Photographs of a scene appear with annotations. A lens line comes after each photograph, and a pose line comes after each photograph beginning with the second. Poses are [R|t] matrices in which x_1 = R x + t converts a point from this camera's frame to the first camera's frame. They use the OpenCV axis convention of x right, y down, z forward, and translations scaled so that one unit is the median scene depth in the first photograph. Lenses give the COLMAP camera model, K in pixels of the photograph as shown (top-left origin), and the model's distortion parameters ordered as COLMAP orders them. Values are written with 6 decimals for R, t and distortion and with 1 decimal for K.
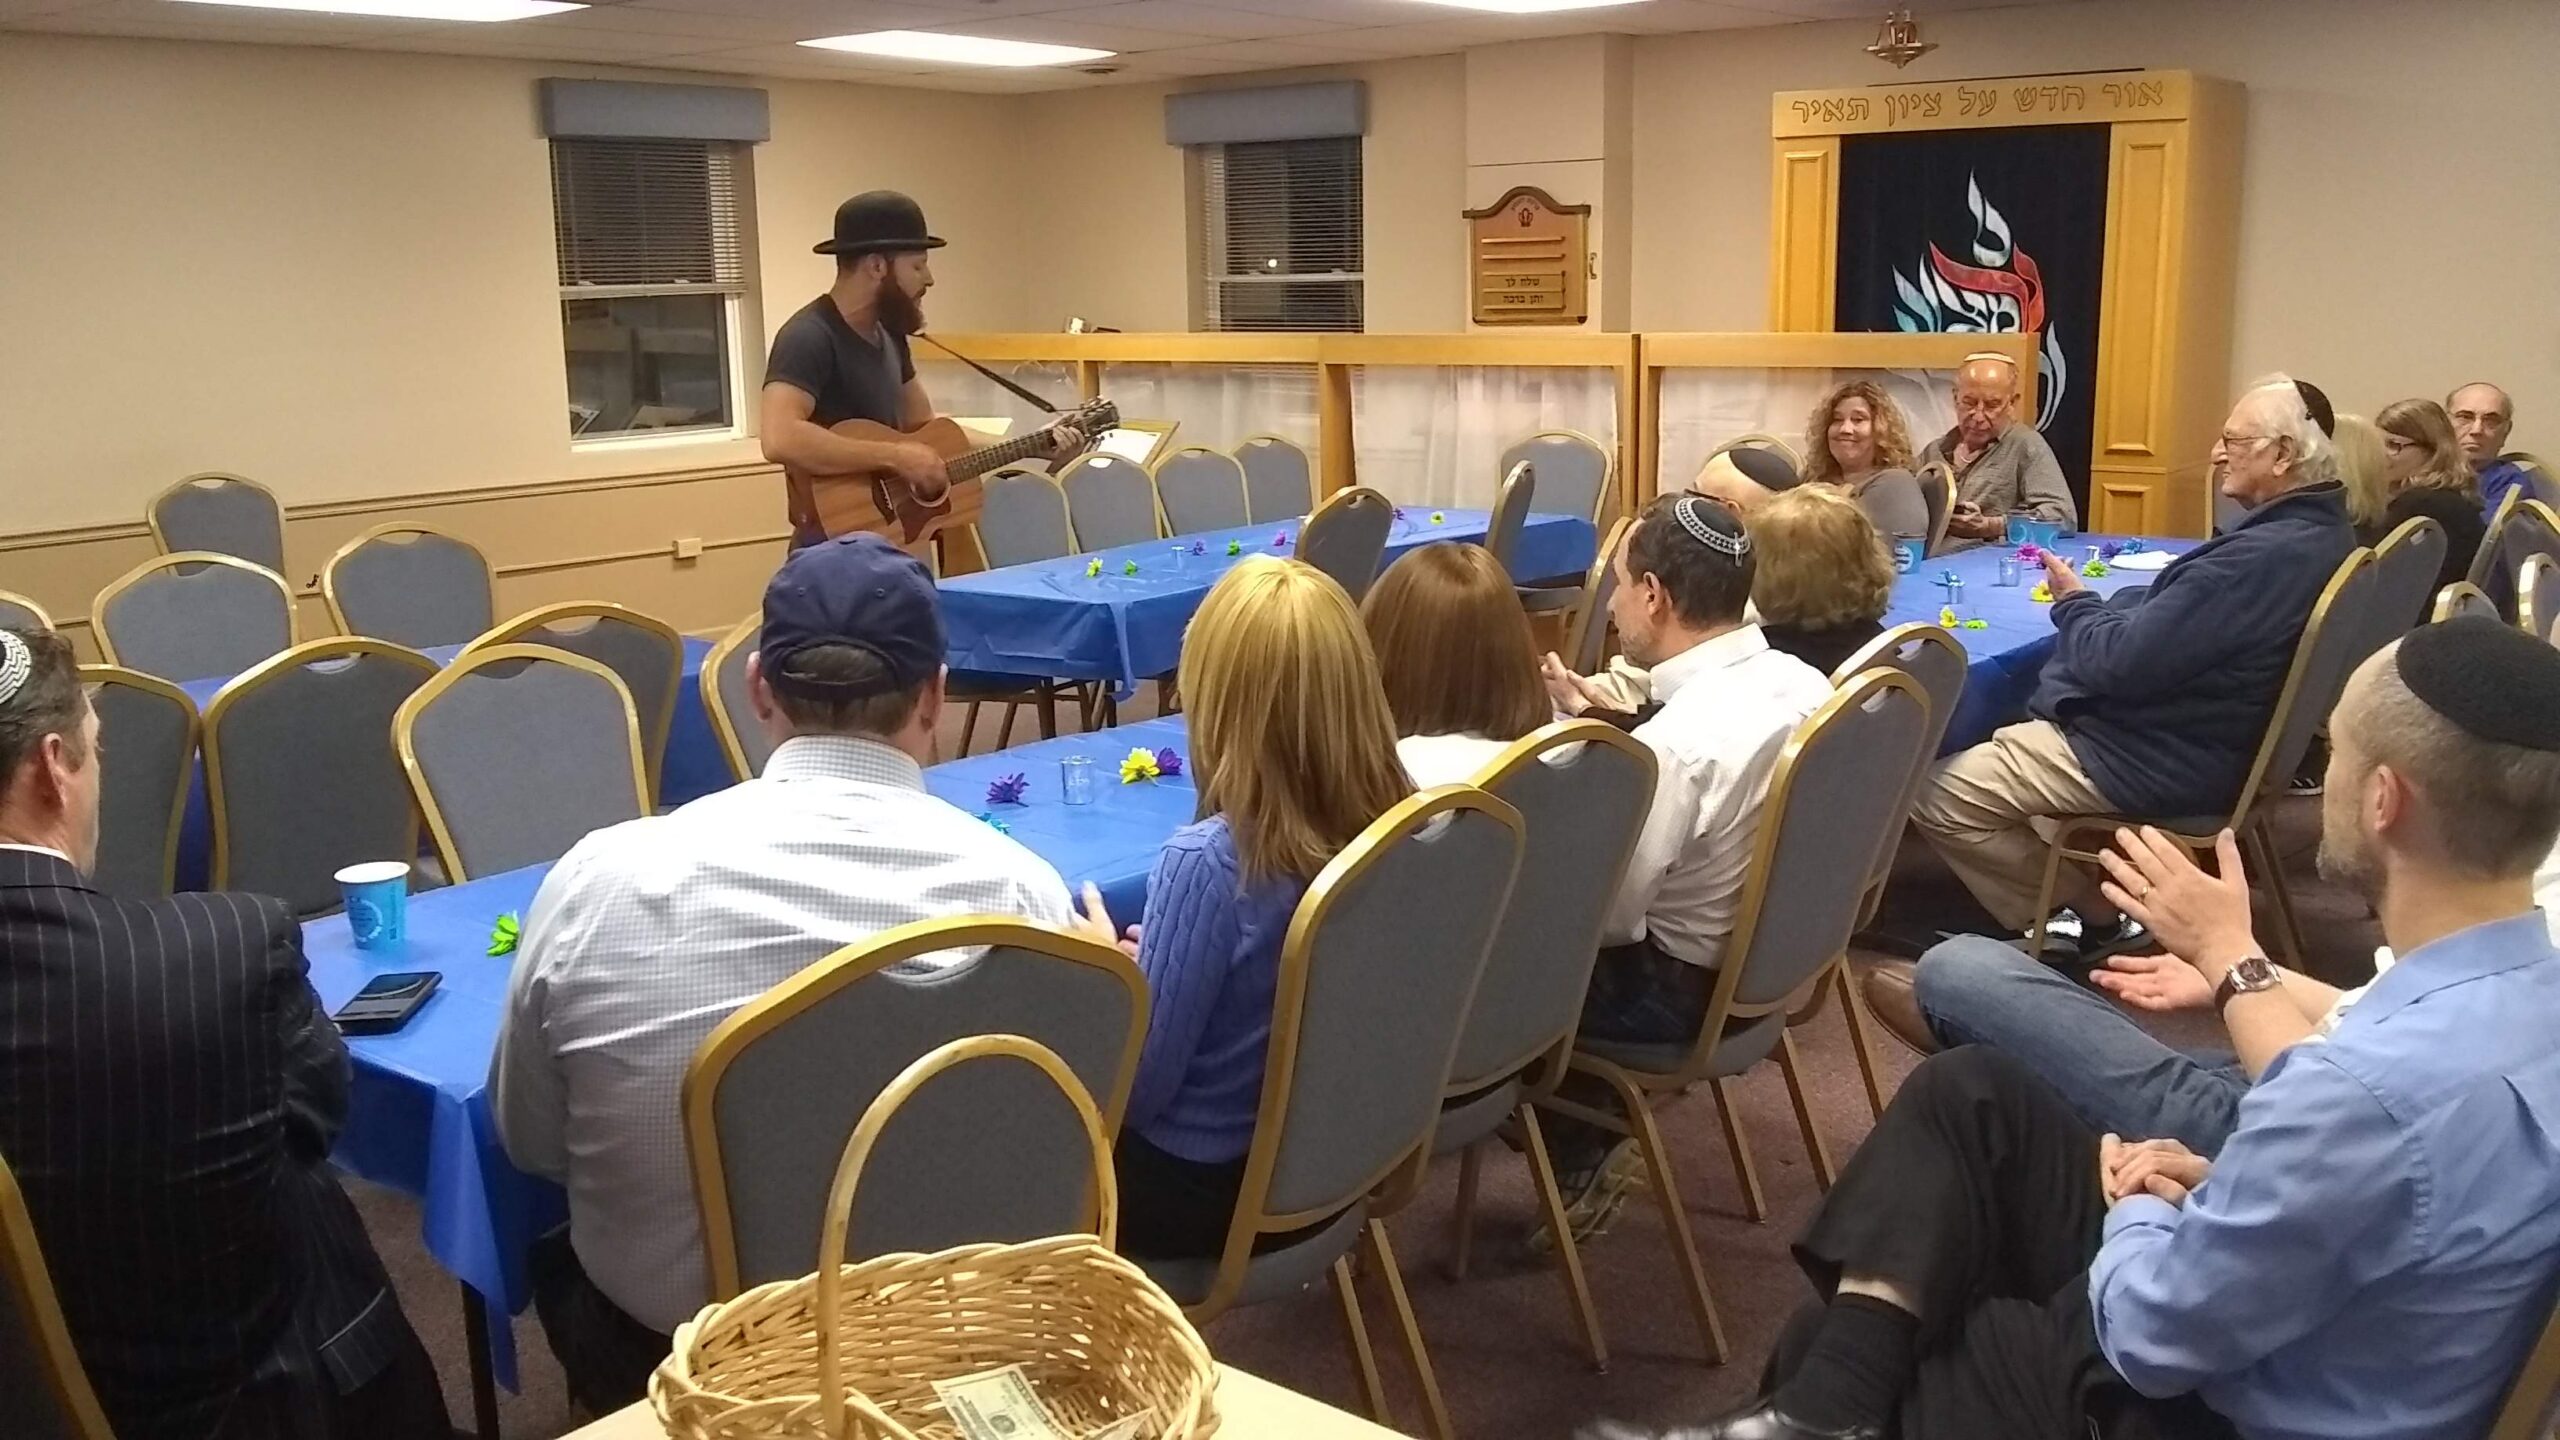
lens RADIAL K [[2161.8, 0, 1280.0], [0, 2161.8, 720.0], [0, 0, 1]] dist [0.098220, -0.366169]
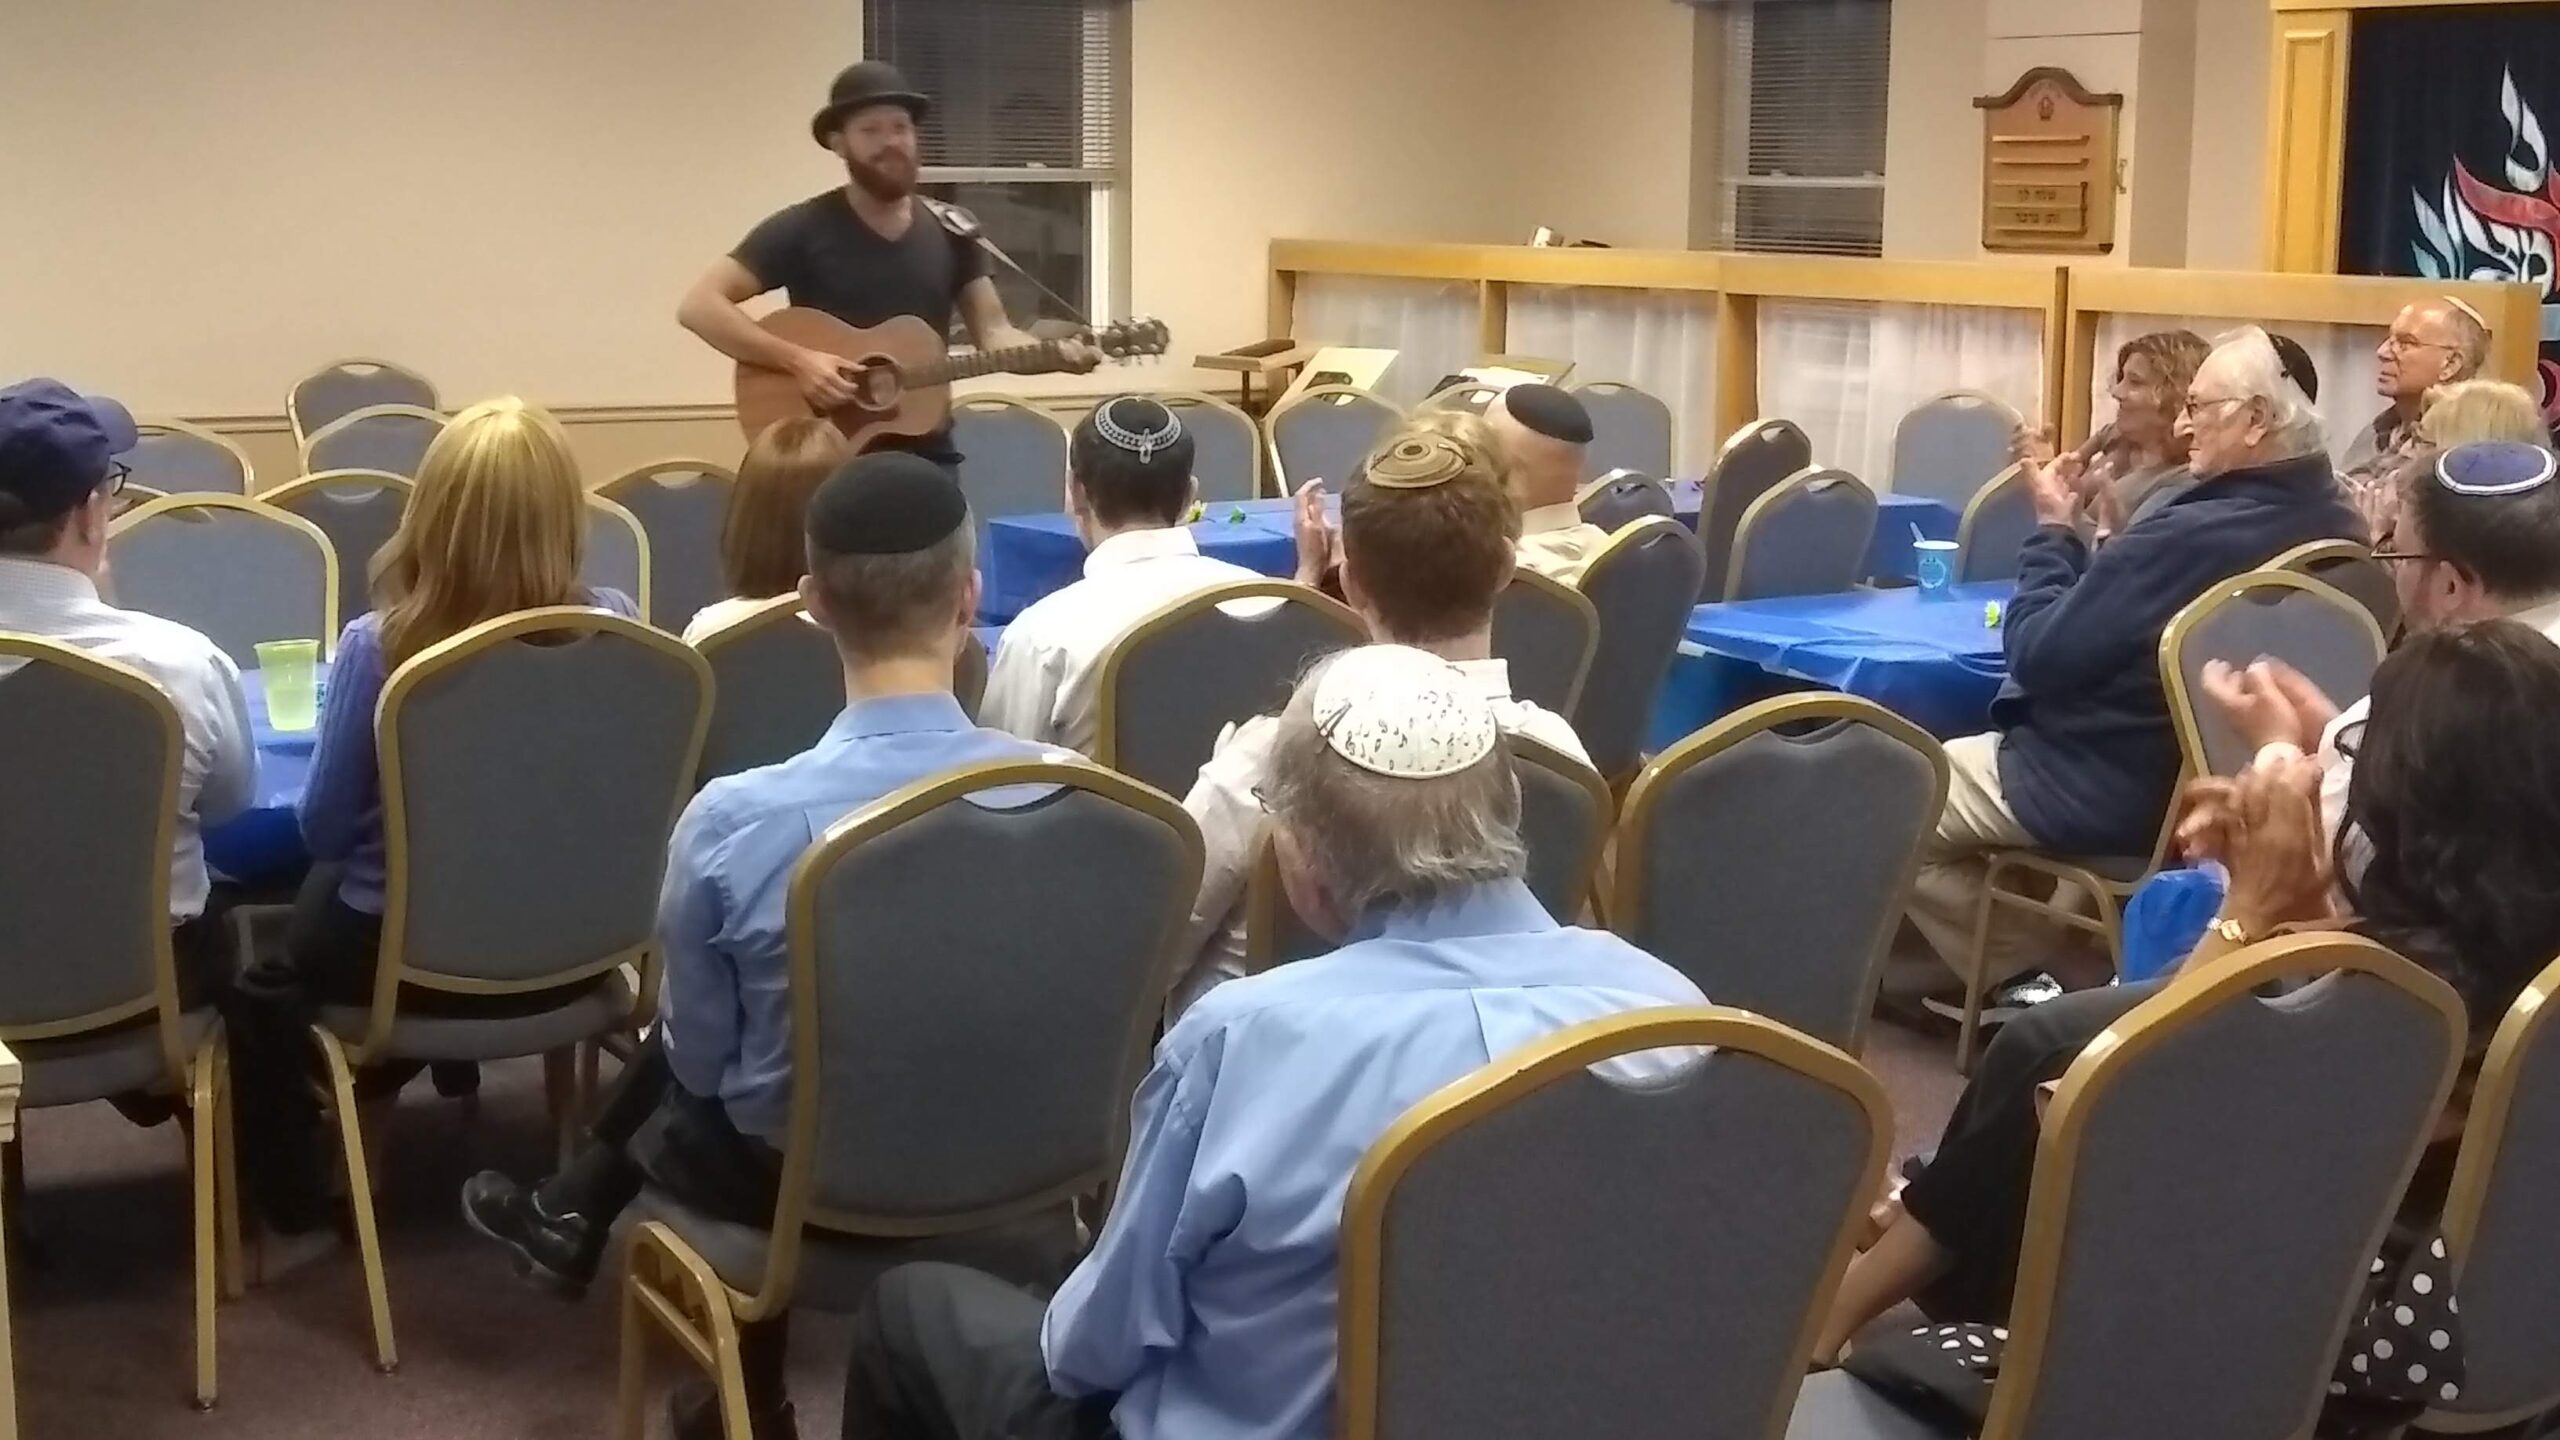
lens RADIAL K [[3261.1, 0, 1280.0], [0, 3261.1, 720.0], [0, 0, 1]] dist [0.003576, -0.027339]
pose [[0.946435, 0.079965, -0.312837, 0.277128], [-0.091046, 0.995626, -0.020952, 0.026557], [0.309793, 0.048312, 0.949576, -0.146339]]
